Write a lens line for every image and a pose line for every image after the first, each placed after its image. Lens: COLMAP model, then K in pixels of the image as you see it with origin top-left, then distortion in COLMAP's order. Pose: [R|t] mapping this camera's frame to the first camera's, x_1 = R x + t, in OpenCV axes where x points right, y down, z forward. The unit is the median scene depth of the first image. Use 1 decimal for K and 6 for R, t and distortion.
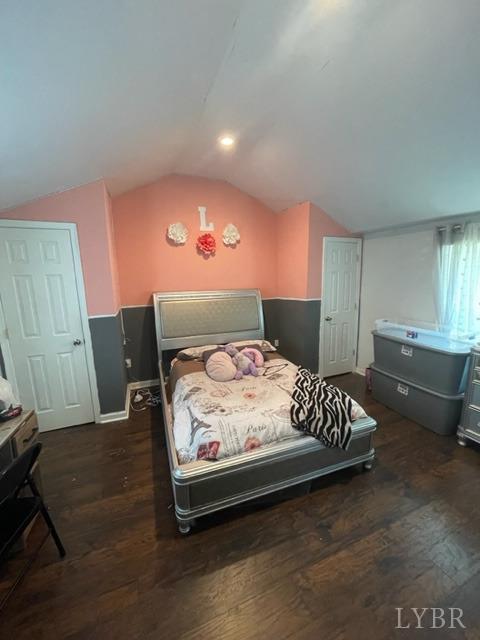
lens RADIAL K [[253.2, 0, 242.6], [0, 253.2, 317.0], [0, 0, 1]] dist [-0.000337, 0.000032]
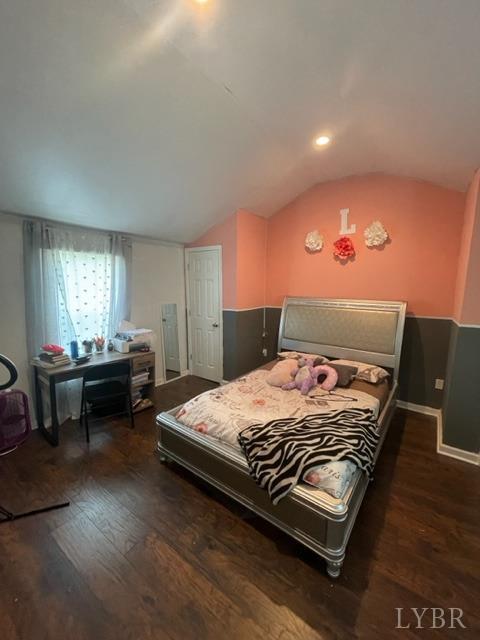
lens RADIAL K [[253.2, 0, 242.7], [0, 253.2, 317.2], [0, 0, 1]] dist [-0.000337, 0.000032]
pose [[0.550183, 0.134789, -0.824094, 0.700897], [-0.151394, 0.986633, 0.060301, -0.064607], [0.821206, 0.091586, 0.563235, 0.315131]]
